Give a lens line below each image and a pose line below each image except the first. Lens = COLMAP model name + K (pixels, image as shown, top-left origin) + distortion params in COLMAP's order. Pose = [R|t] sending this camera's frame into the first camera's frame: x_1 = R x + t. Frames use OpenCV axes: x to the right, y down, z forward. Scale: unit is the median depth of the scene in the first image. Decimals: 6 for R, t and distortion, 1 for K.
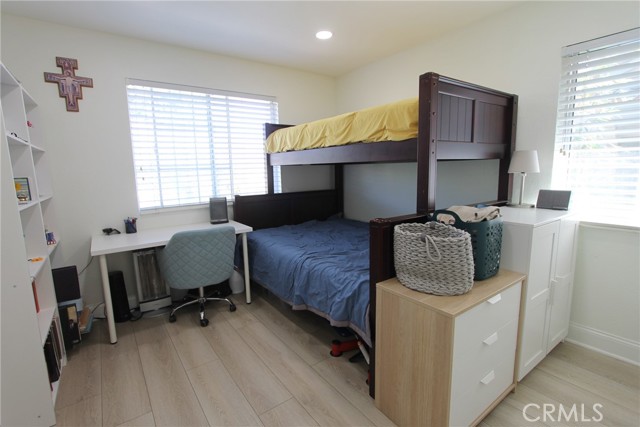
lens RADIAL K [[302.8, 0, 315.4], [0, 302.8, 212.4], [0, 0, 1]] dist [-0.003681, -0.000169]
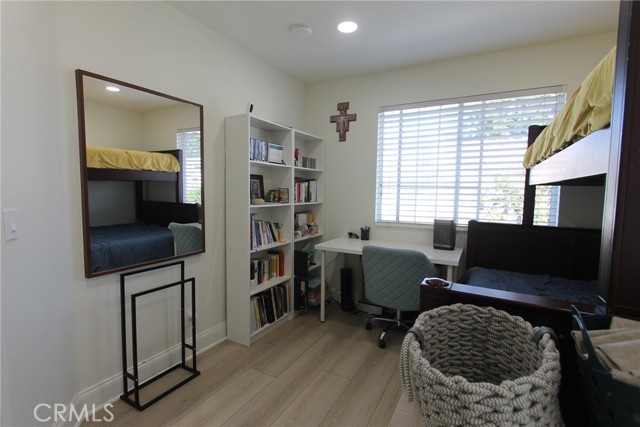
lens RADIAL K [[302.8, 0, 316.5], [0, 302.8, 214.0], [0, 0, 1]] dist [-0.003681, -0.000169]
pose [[0.420861, 0.105412, -0.900980, 0.338393], [-0.156677, 0.986745, 0.042260, -0.048462], [0.893492, 0.123377, 0.431799, 0.312910]]
